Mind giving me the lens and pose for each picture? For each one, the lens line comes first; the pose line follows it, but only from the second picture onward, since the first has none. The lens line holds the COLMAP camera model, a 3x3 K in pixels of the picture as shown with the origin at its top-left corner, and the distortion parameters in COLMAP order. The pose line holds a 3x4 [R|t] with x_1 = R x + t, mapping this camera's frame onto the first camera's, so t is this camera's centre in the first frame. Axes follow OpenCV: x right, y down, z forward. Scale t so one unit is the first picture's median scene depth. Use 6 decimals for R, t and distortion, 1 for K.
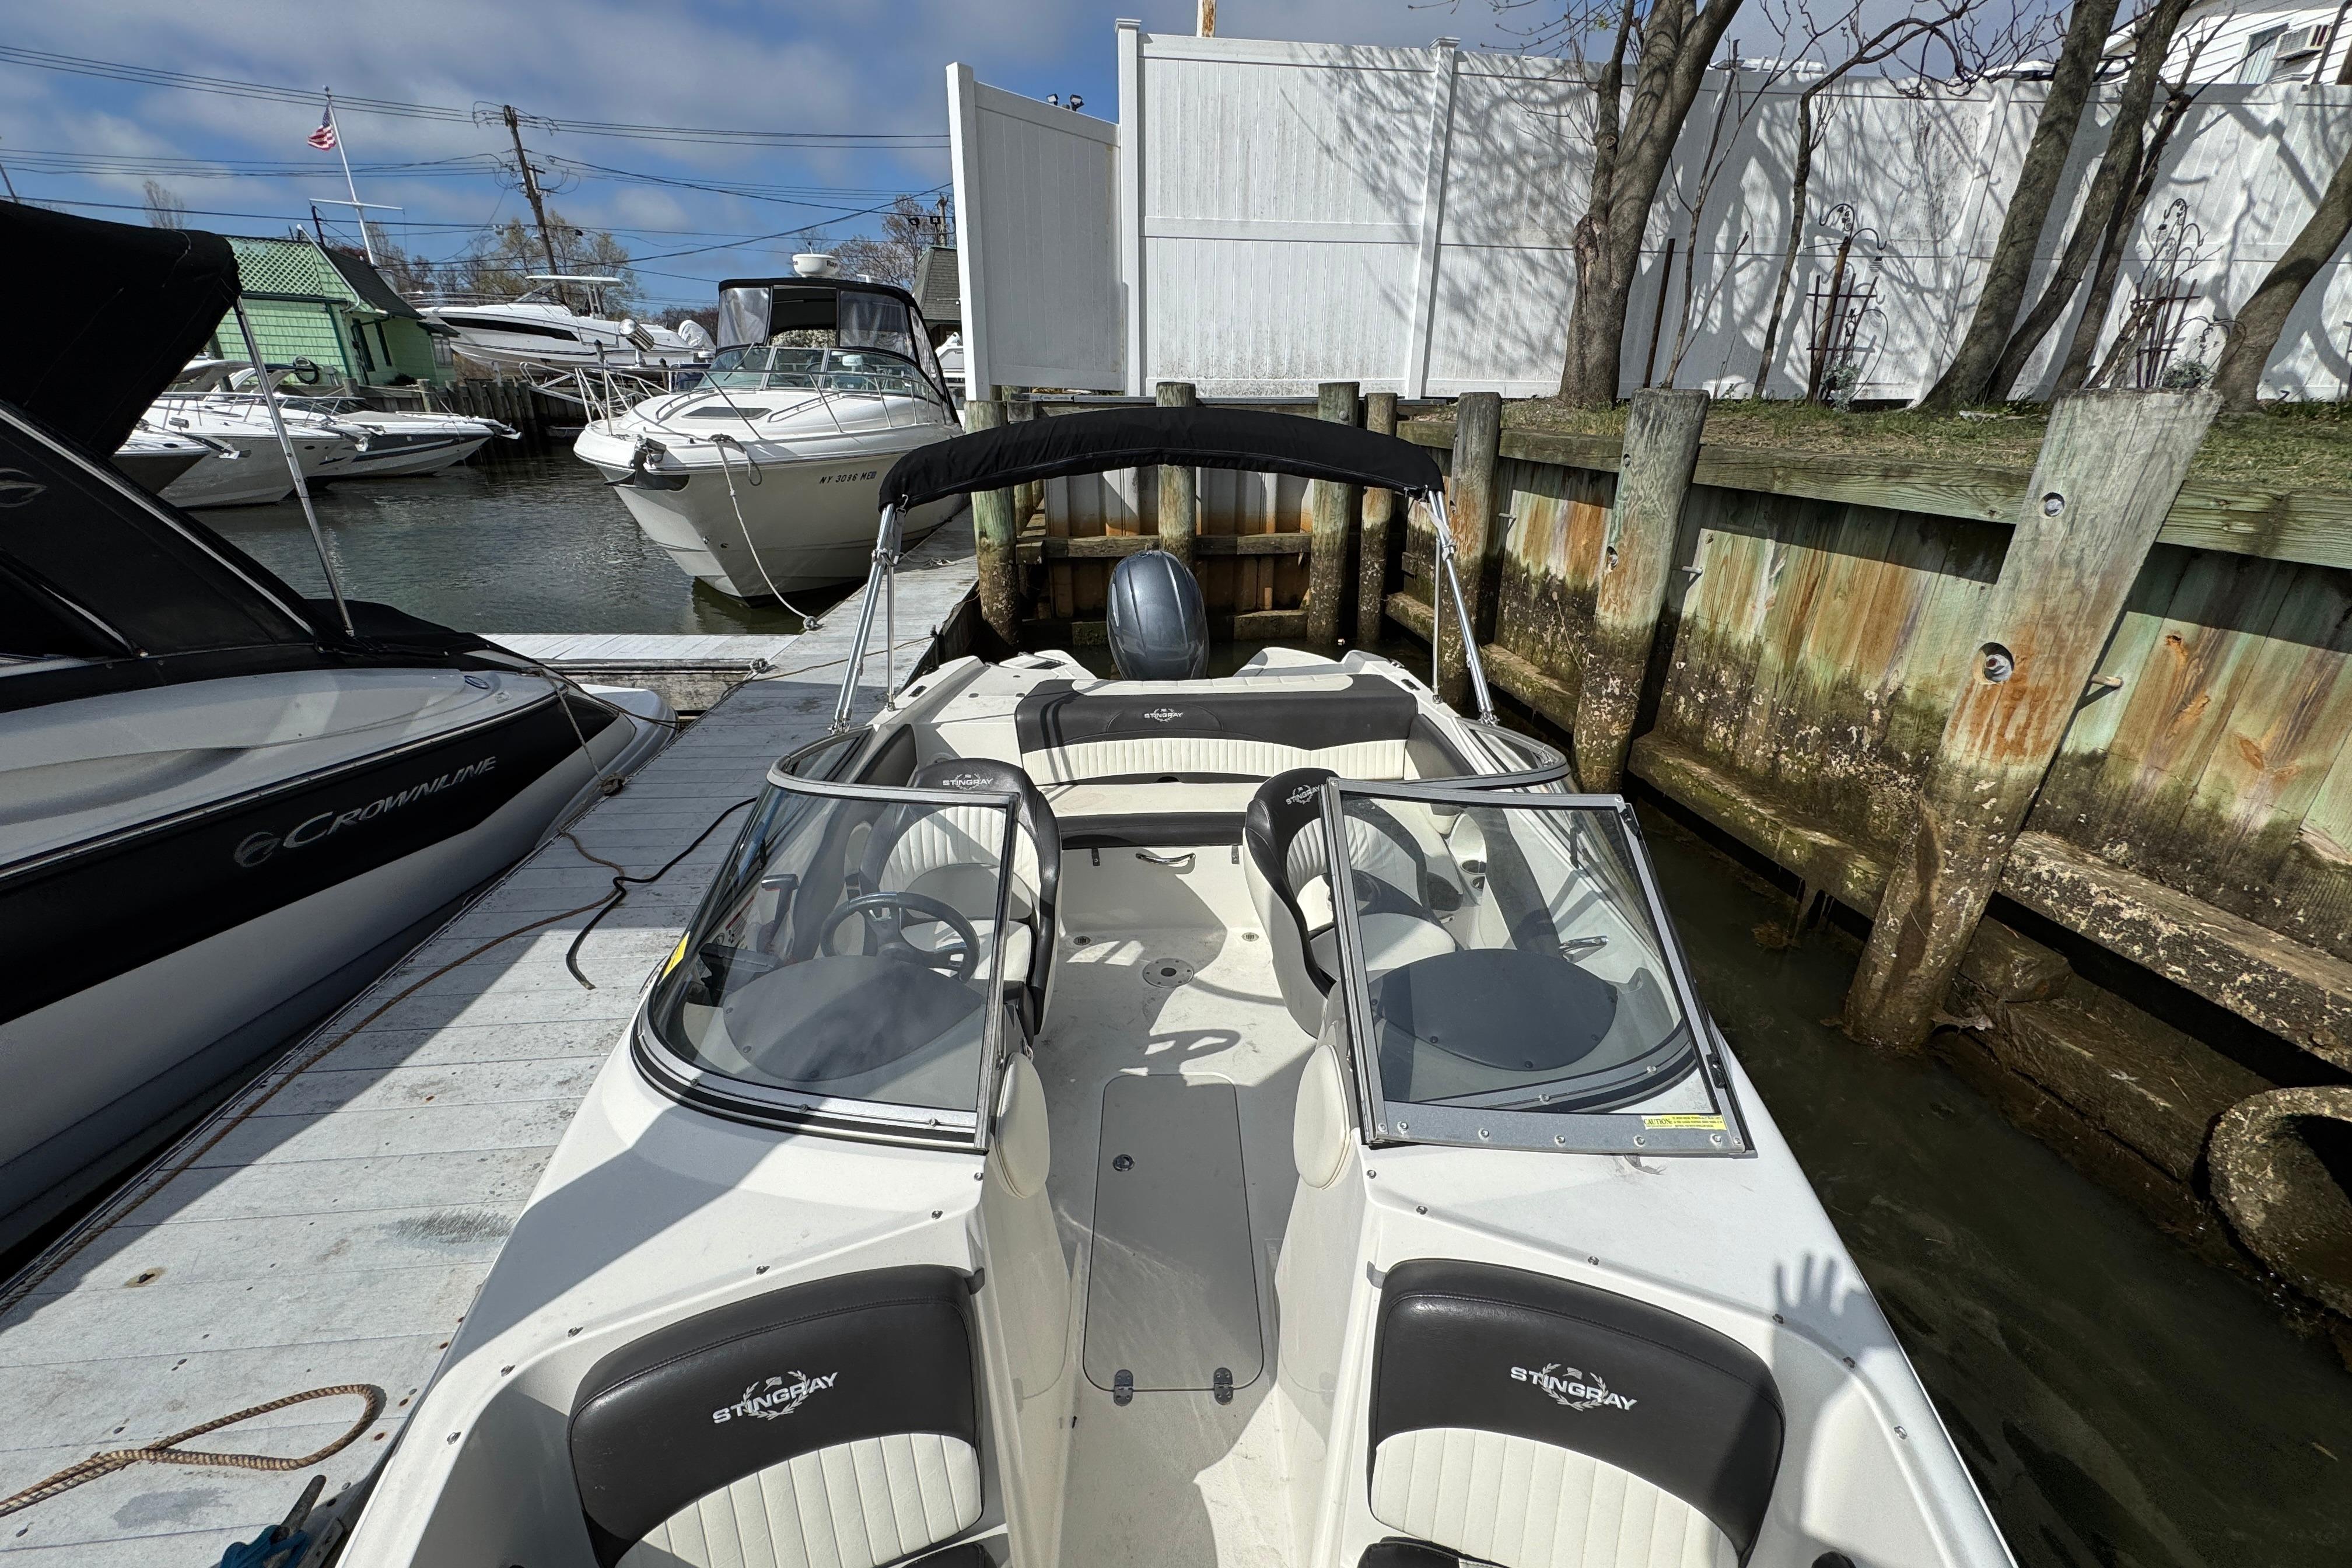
lens RADIAL K [[941.7, 0, 1173.4], [0, 941.7, 782.3], [0, 0, 1]] dist [0.002784, 0.000120]
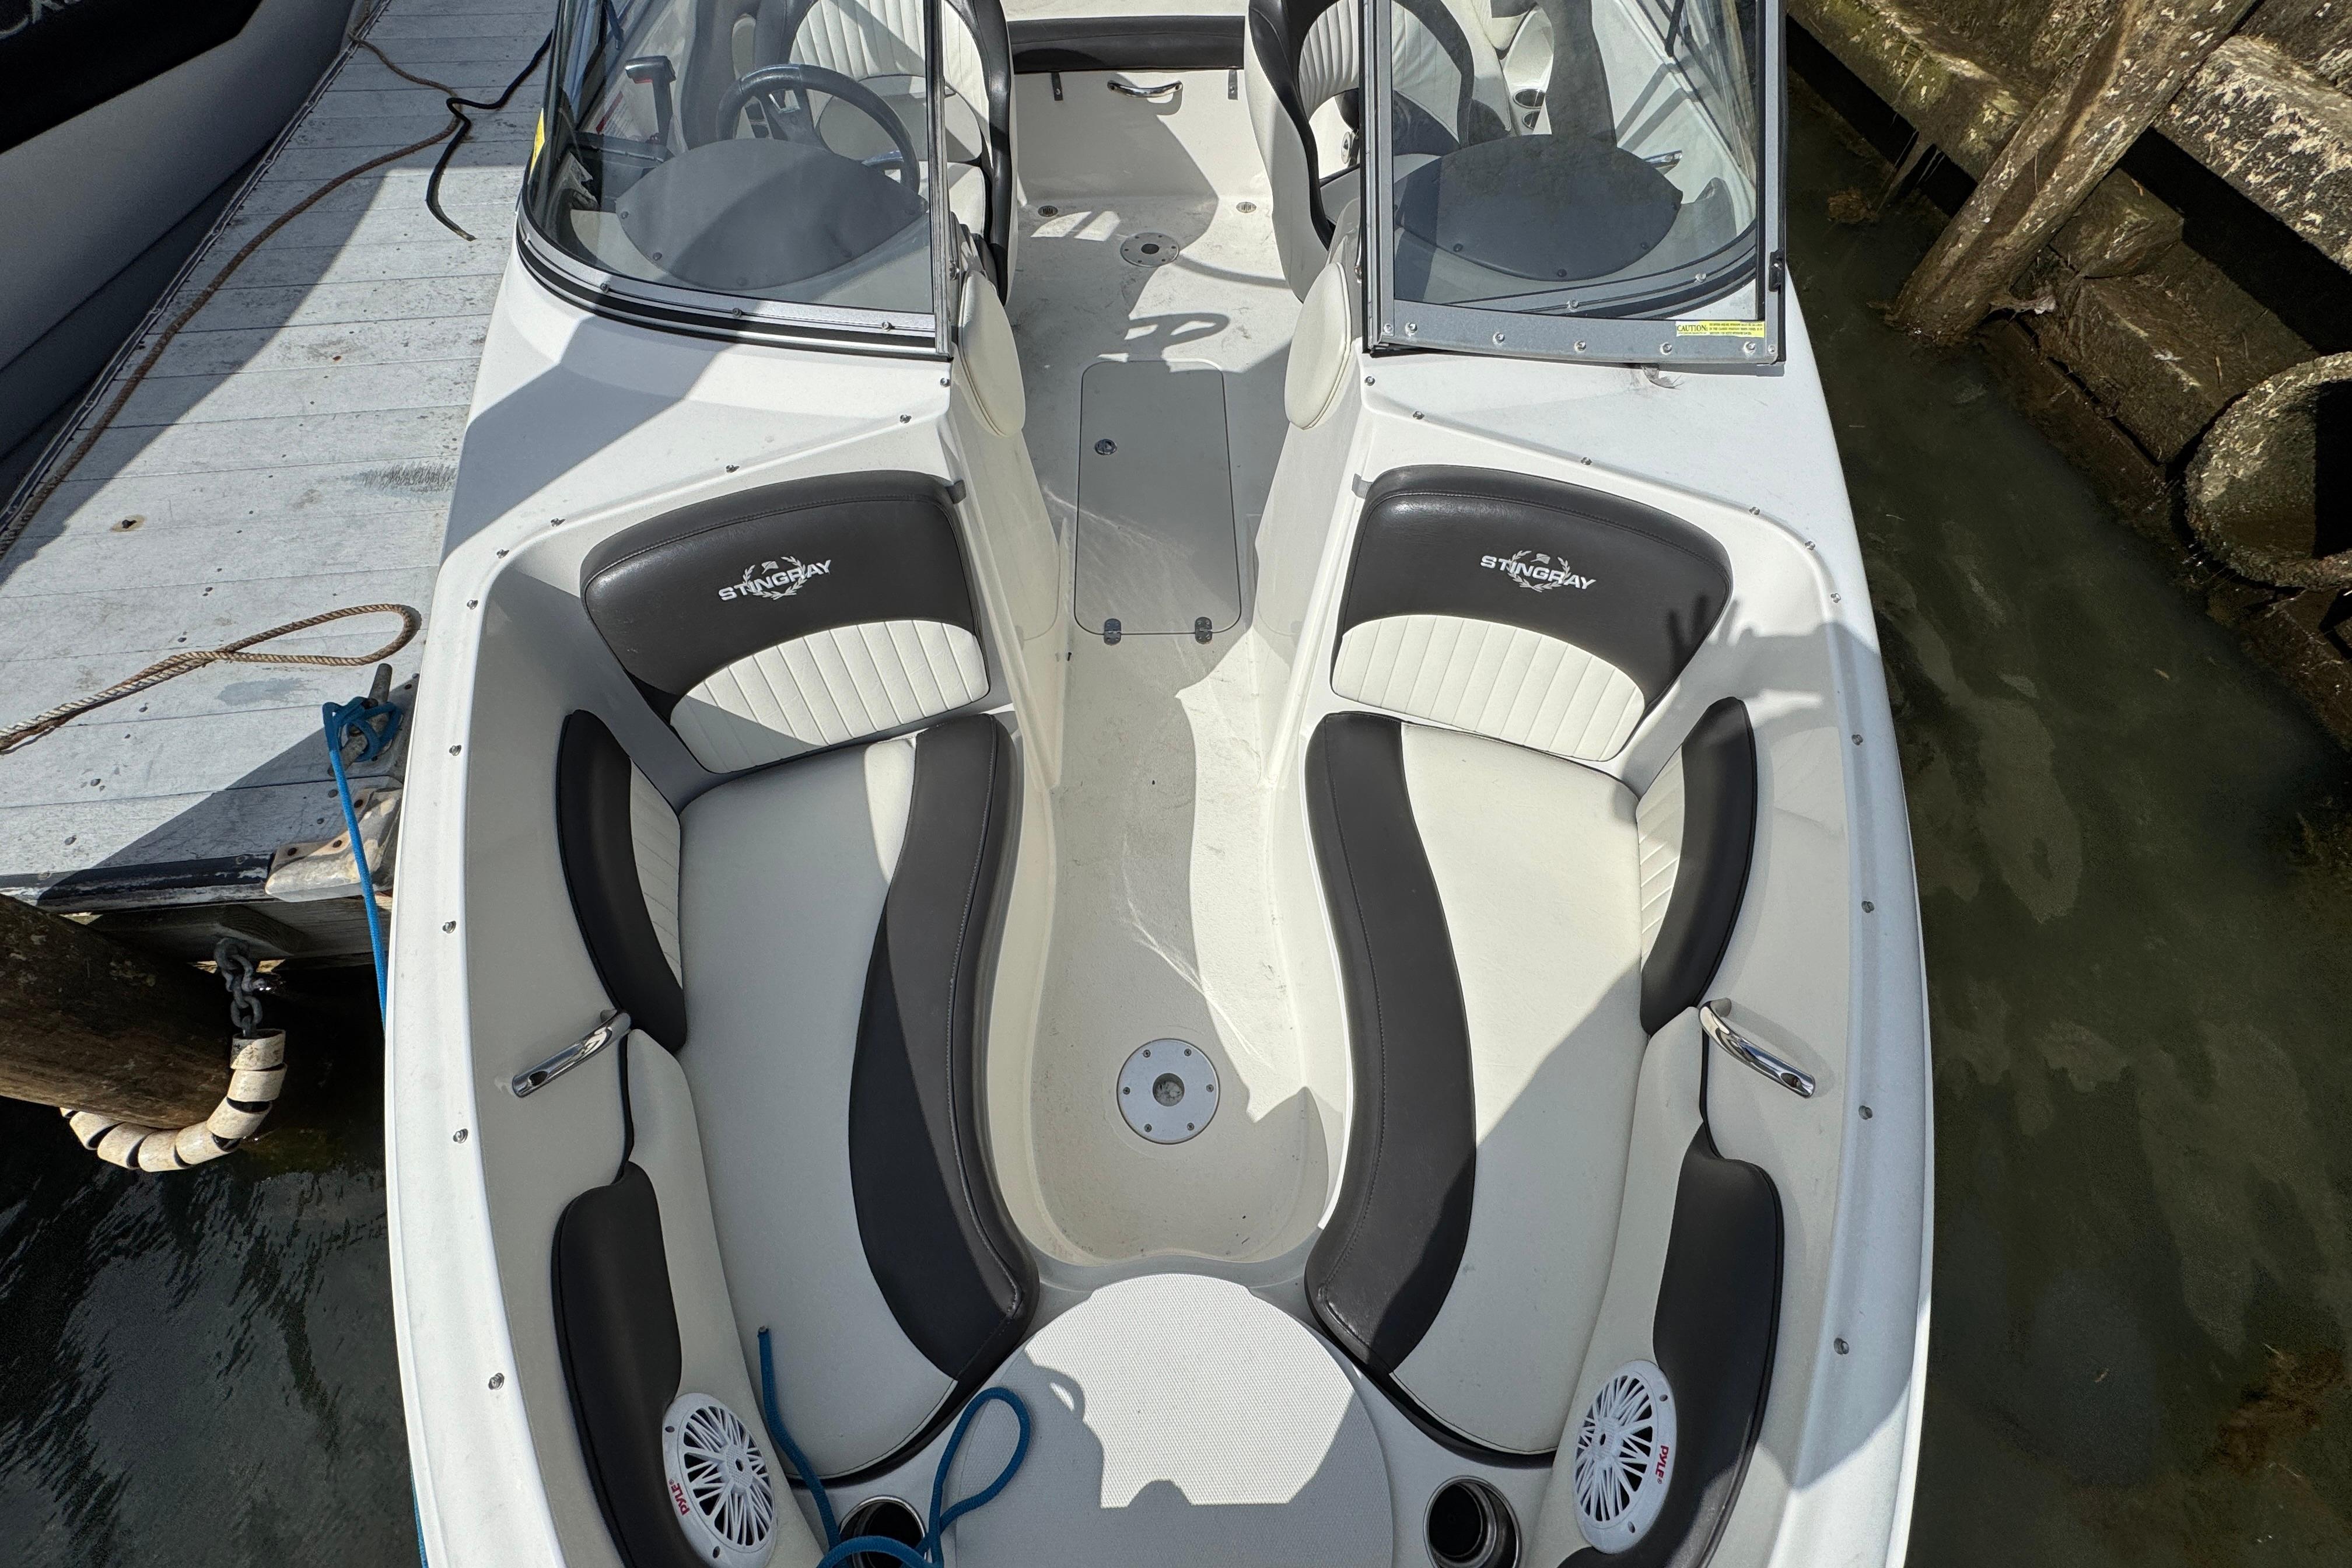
lens RADIAL K [[941.7, 0, 1173.4], [0, 941.7, 782.3], [0, 0, 1]] dist [0.002784, 0.000120]
pose [[0.999846, -0.007276, 0.015943, -0.000465], [-0.003846, 0.796477, 0.604656, 0.083874], [-0.017097, -0.604625, 0.796327, 0.012396]]
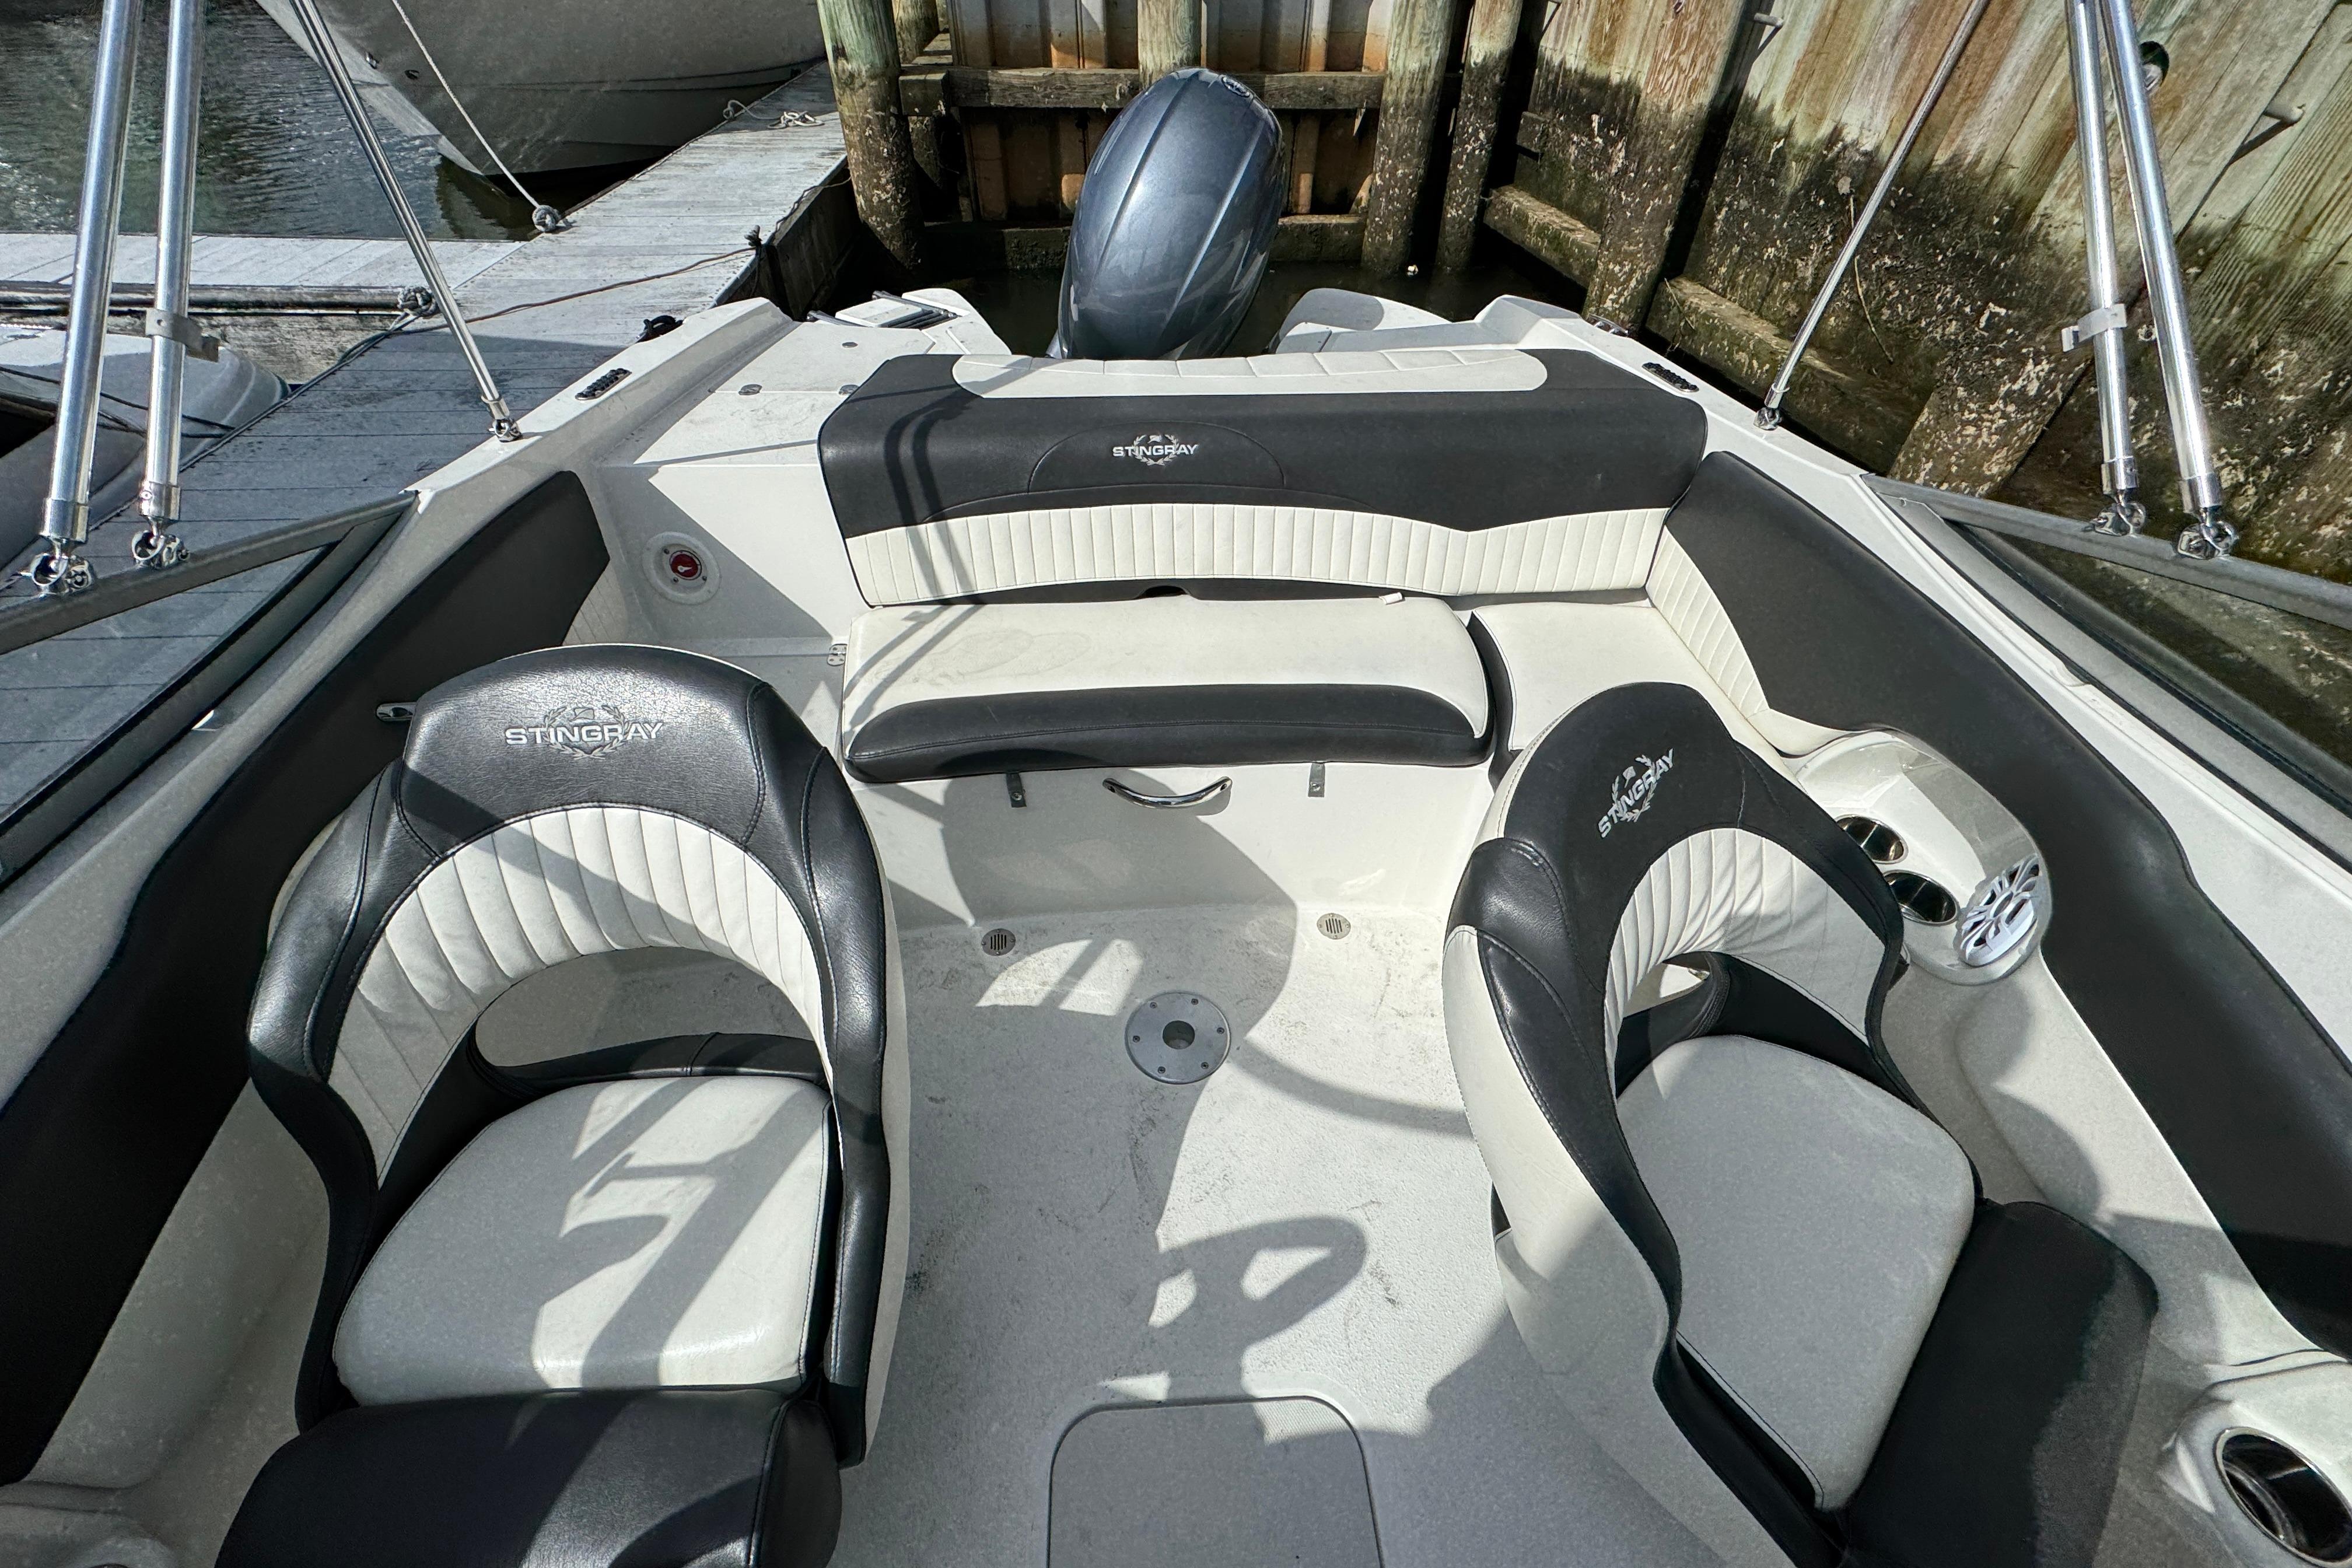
lens RADIAL K [[931.3, 0, 1182.7], [0, 931.3, 795.1], [0, 0, 1]] dist [-0.002033, -0.000102]
pose [[0.999310, -0.003903, 0.036925, -0.030969], [-0.009610, 0.933392, 0.358730, -0.105783], [-0.035866, -0.358838, 0.932711, 0.734399]]
